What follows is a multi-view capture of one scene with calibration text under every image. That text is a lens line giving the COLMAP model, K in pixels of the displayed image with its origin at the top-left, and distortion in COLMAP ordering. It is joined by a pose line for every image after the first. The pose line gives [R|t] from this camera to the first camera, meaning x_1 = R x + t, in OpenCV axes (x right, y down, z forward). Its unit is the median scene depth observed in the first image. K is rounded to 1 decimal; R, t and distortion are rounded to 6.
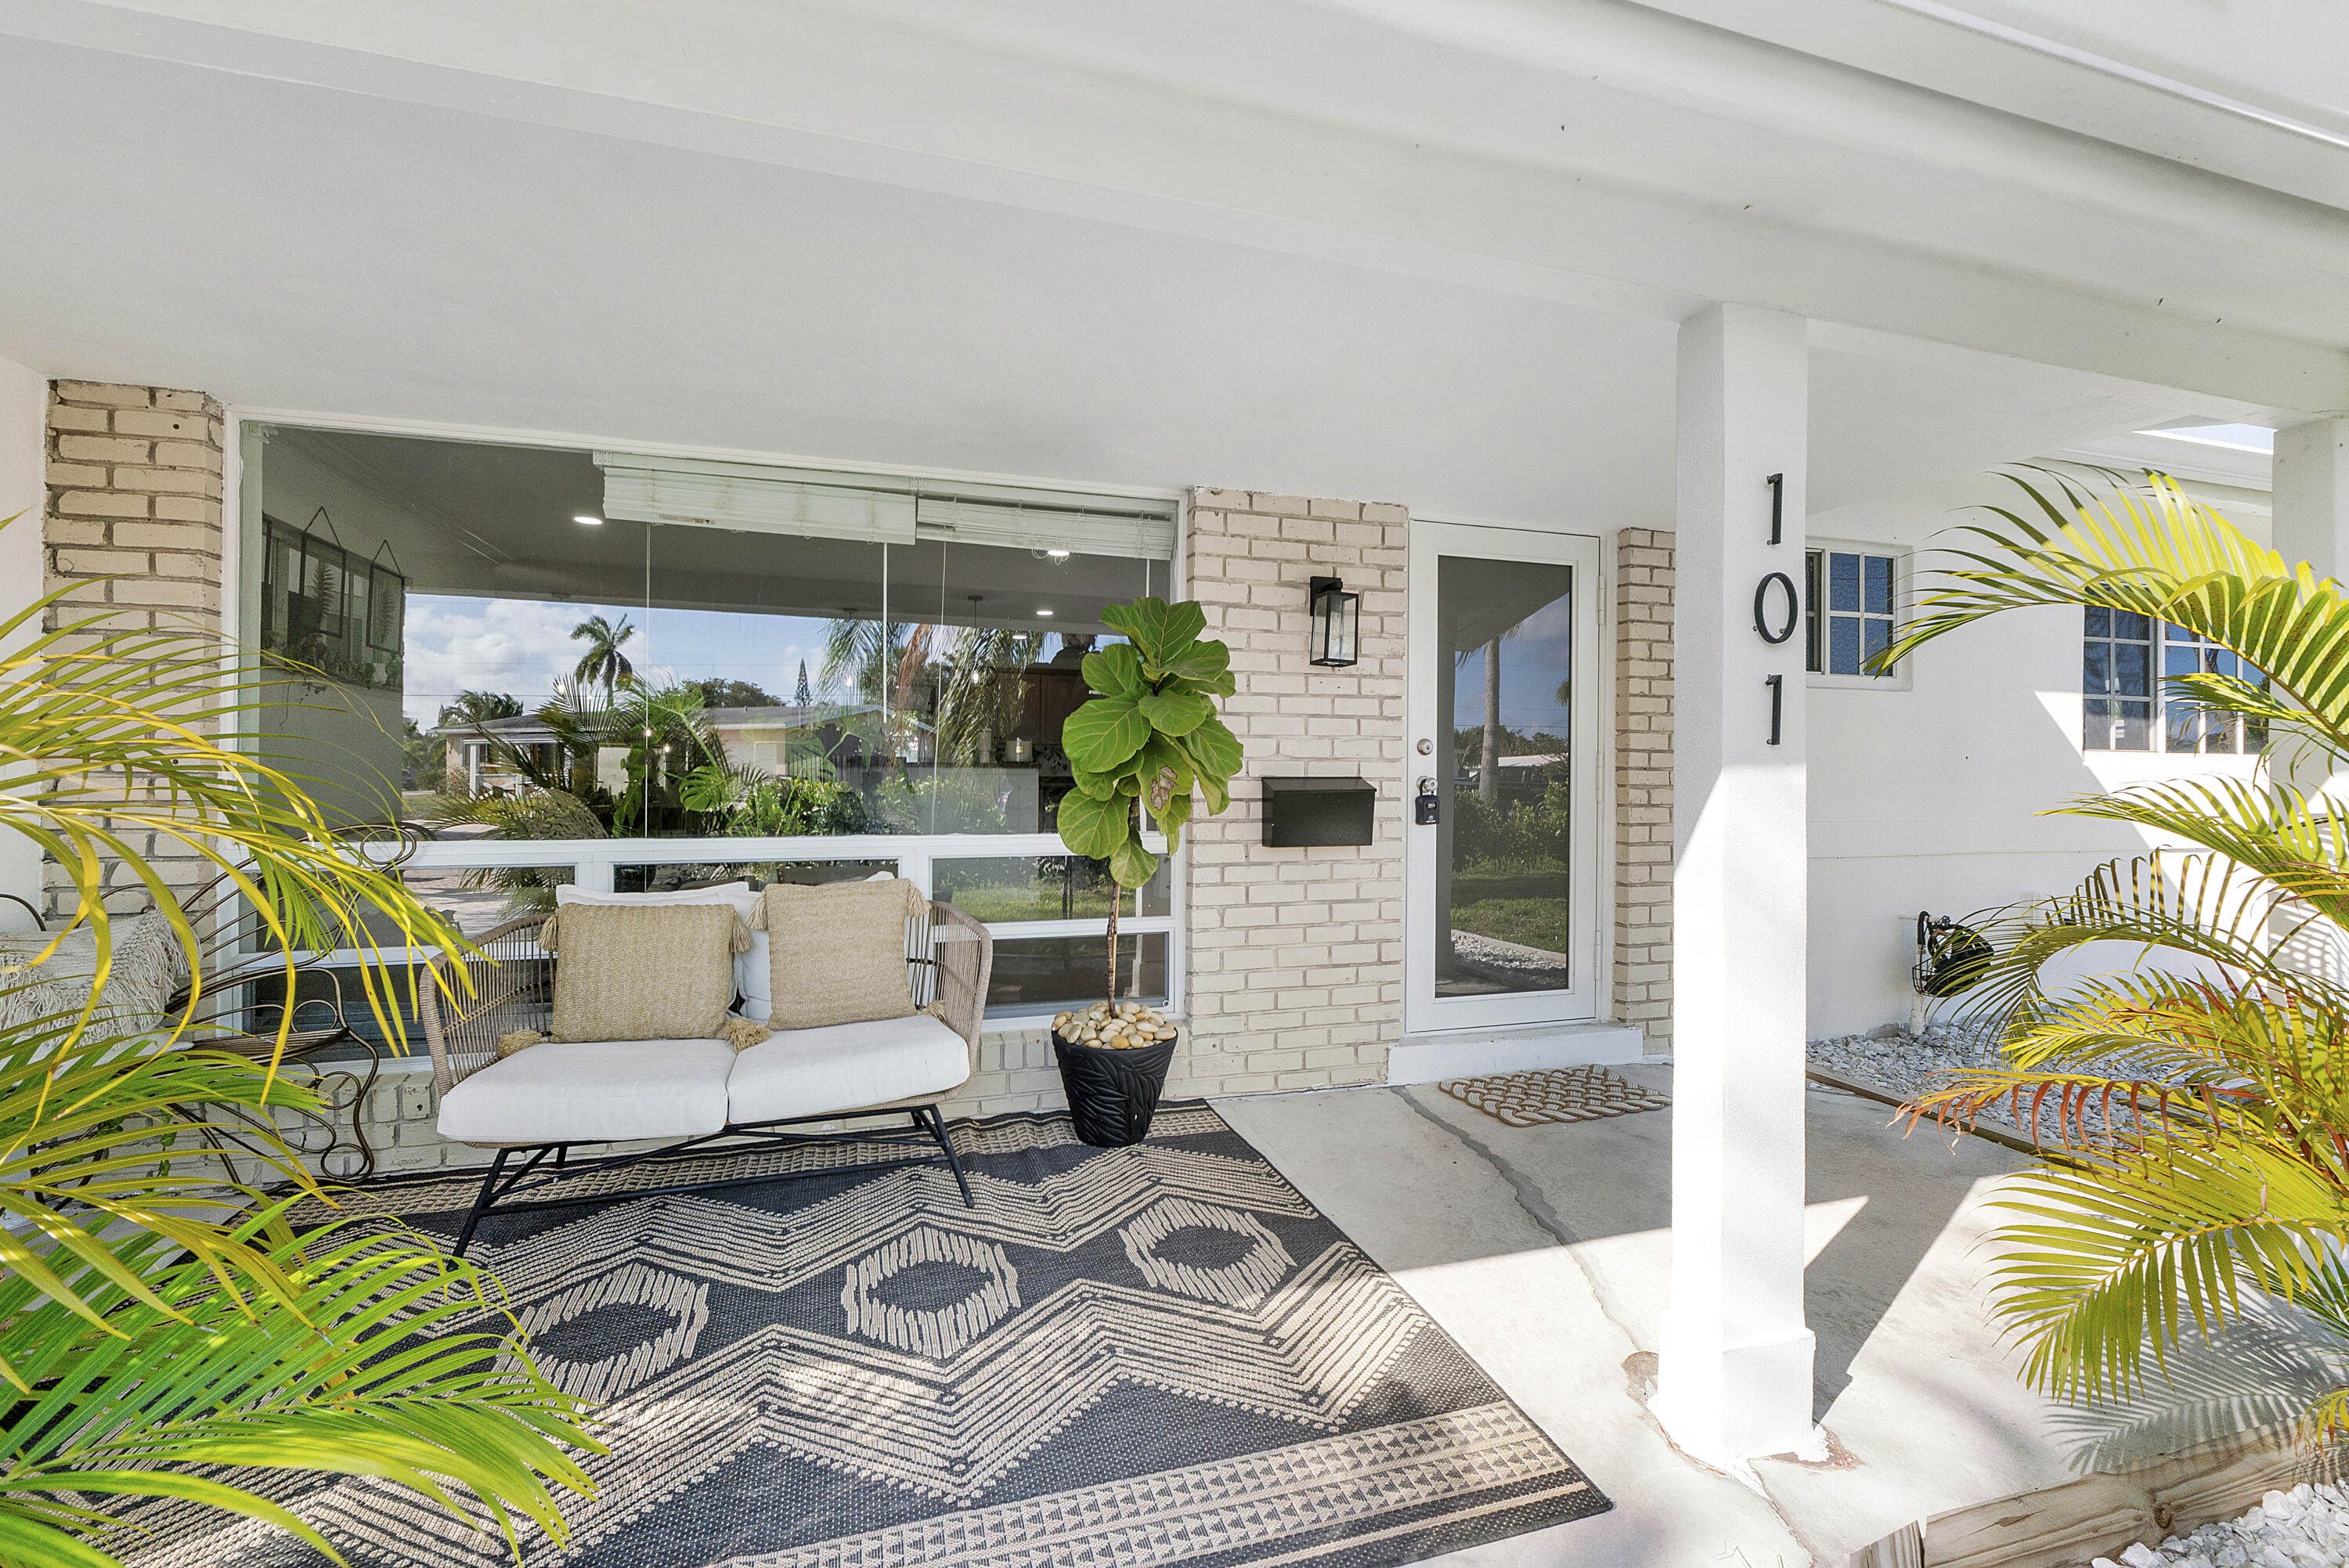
lens RADIAL K [[1000.9, 0, 1169.7], [0, 1000.9, 774.7], [0, 0, 1]] dist [-0.002921, -0.000677]
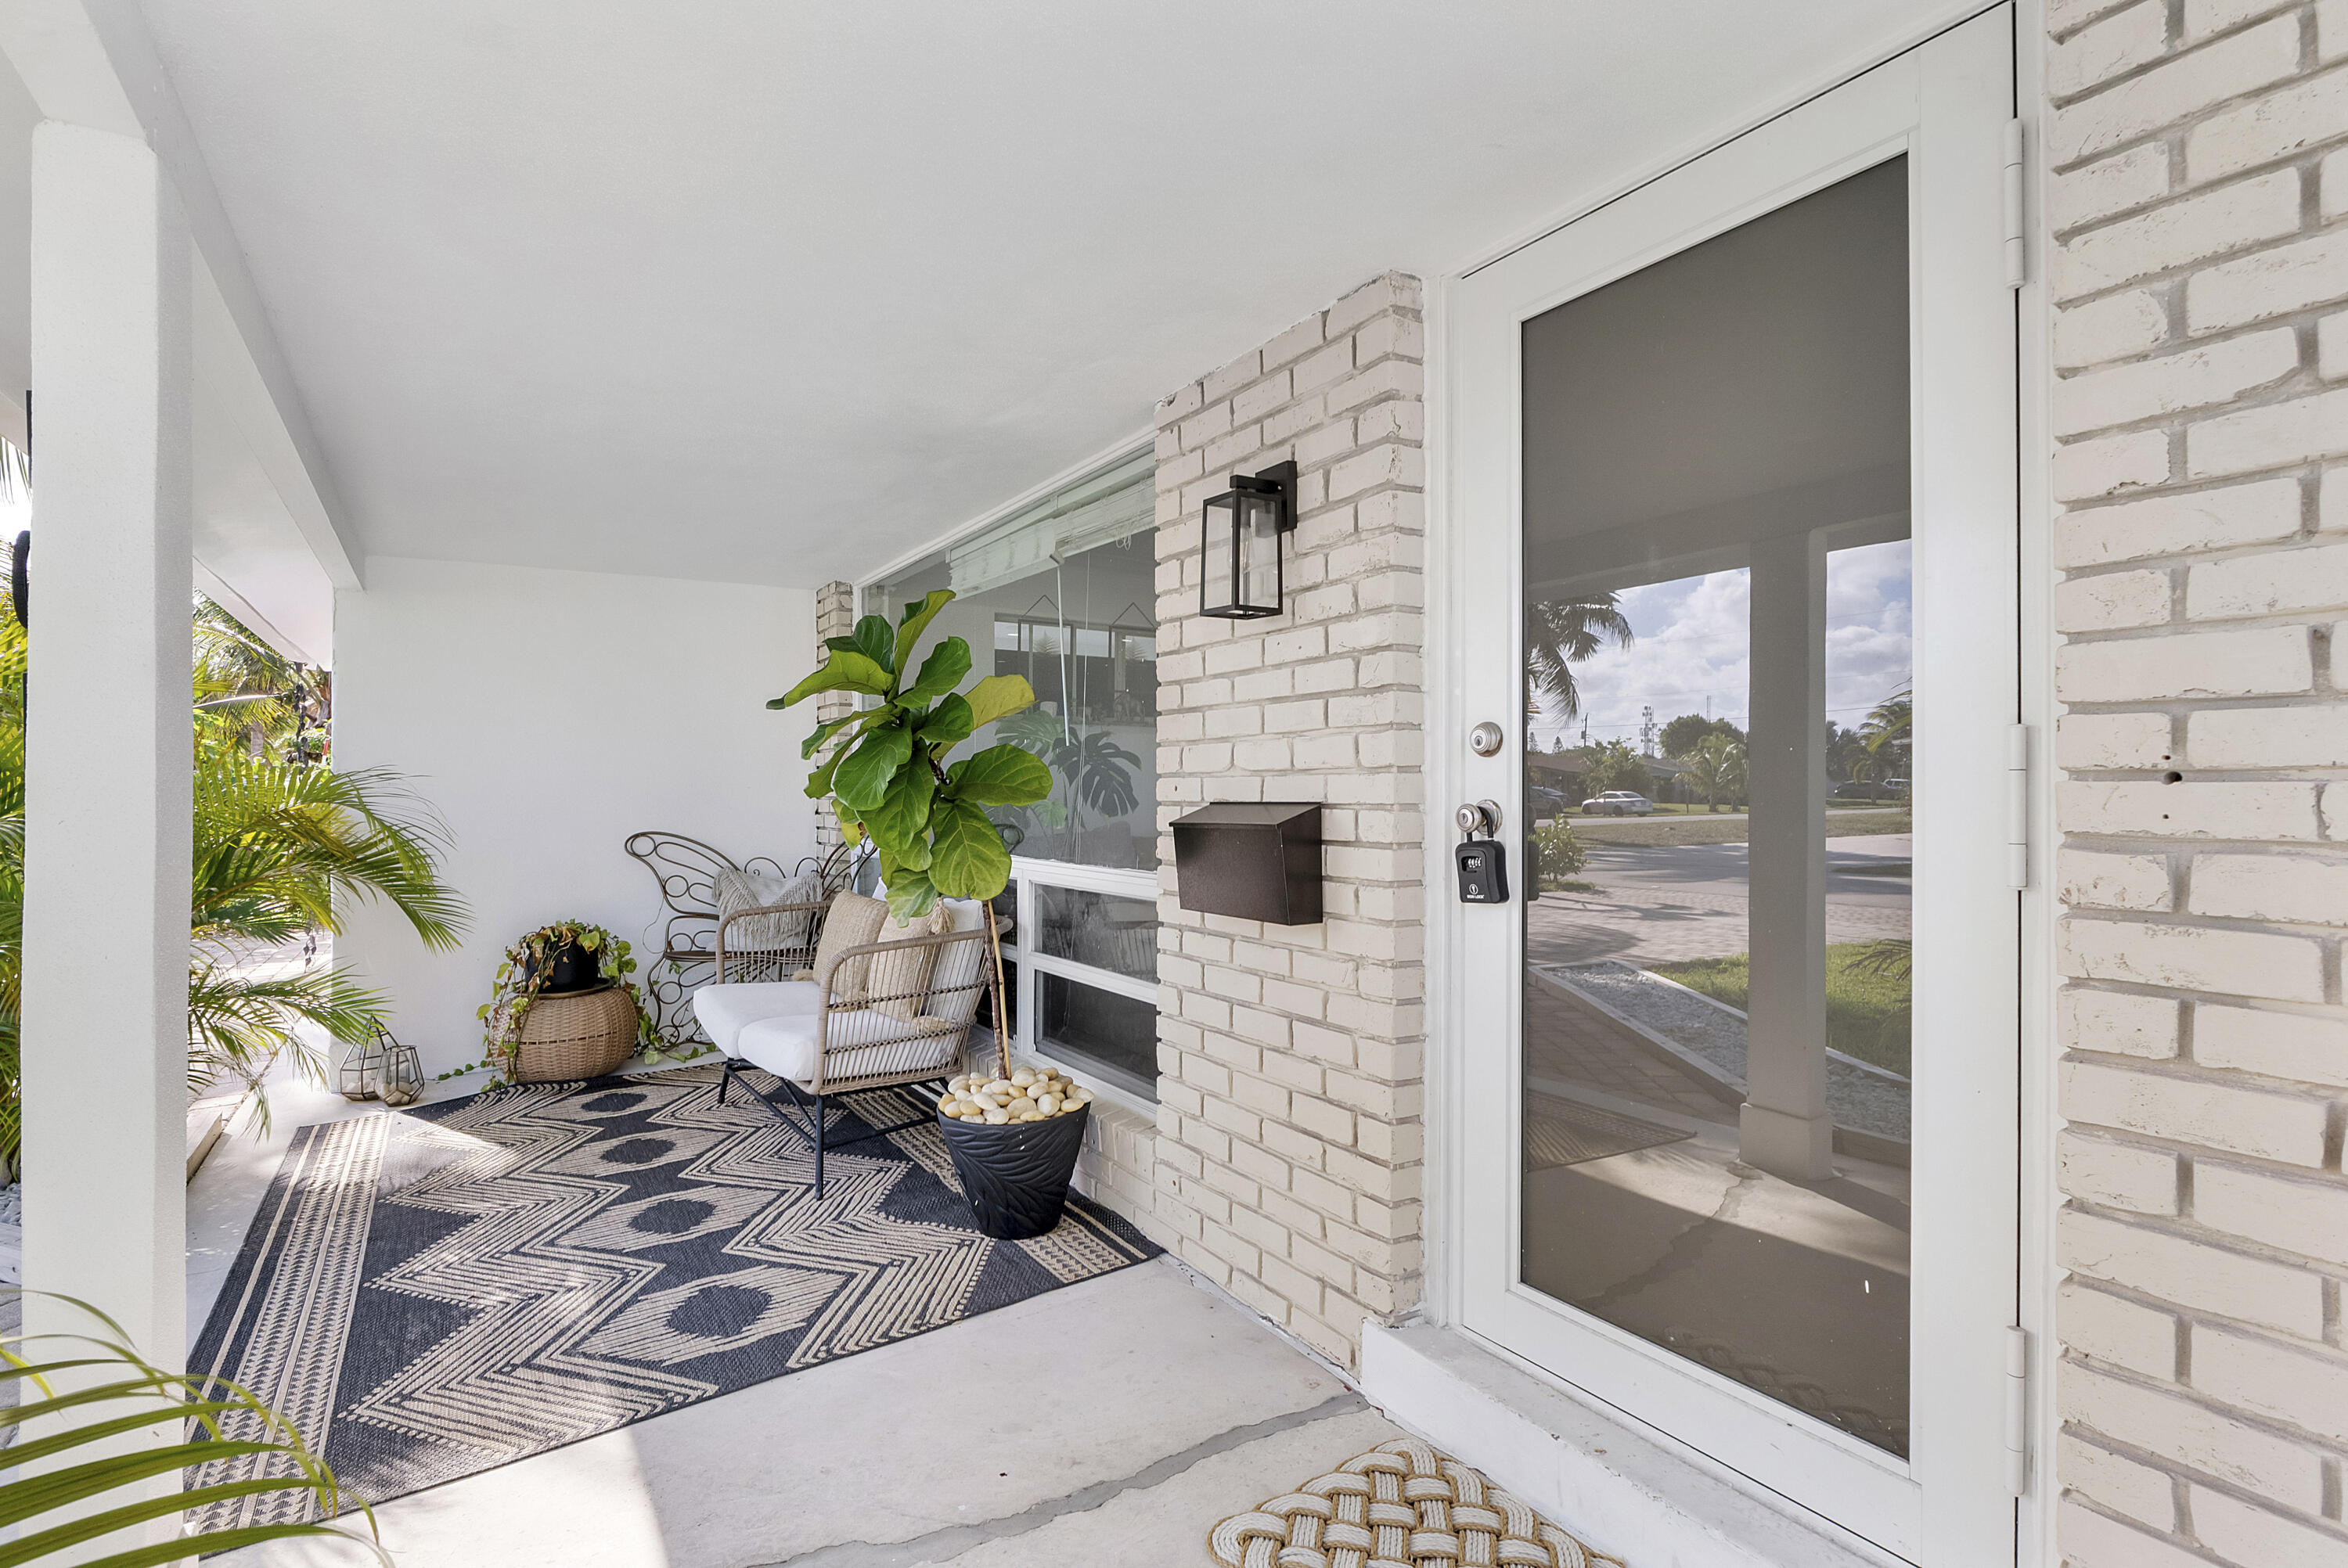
lens RADIAL K [[1077.9, 0, 1171.8], [0, 1077.9, 793.3], [0, 0, 1]] dist [-0.002081, -0.000768]
pose [[0.276821, -0.007594, -0.960892, 0.896957], [0.001171, 0.999971, -0.007565, 0.001883], [0.960921, 0.000969, 0.276822, 0.910267]]
